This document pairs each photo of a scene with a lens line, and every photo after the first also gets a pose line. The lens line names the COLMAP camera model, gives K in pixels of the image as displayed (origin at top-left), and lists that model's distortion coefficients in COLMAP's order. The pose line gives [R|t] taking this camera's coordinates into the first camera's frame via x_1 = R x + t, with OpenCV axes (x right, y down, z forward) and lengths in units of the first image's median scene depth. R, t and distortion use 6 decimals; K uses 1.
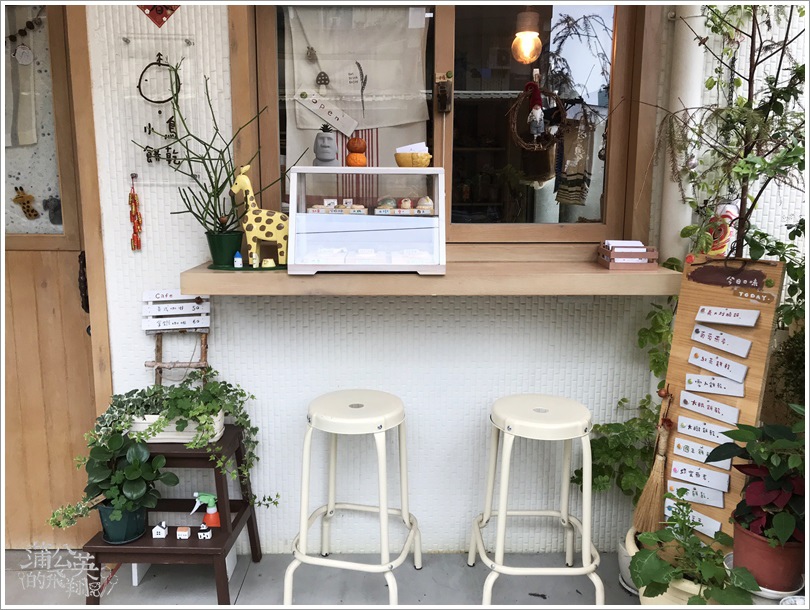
lens RADIAL K [[647.0, 0, 402.6], [0, 647.0, 299.4], [0, 0, 1]] dist [0.015088, 0.009721]
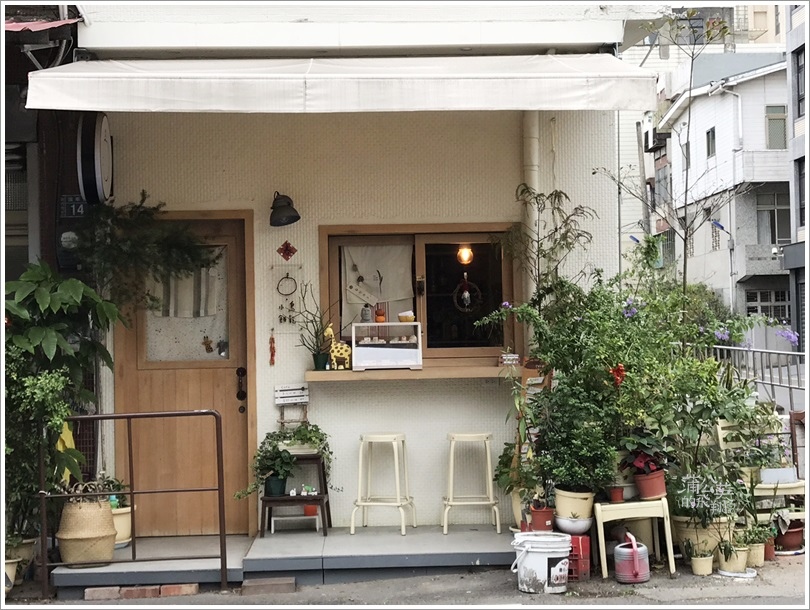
lens RADIAL K [[1272.7, 0, 406.2], [0, 1272.7, 304.8], [0, 0, 1]] dist [-0.011213, 0.000000]
pose [[0.999634, -0.025237, 0.009716, -0.025652], [0.026598, 0.982445, -0.184647, 0.529350], [-0.004885, 0.184838, 0.982757, -3.218625]]
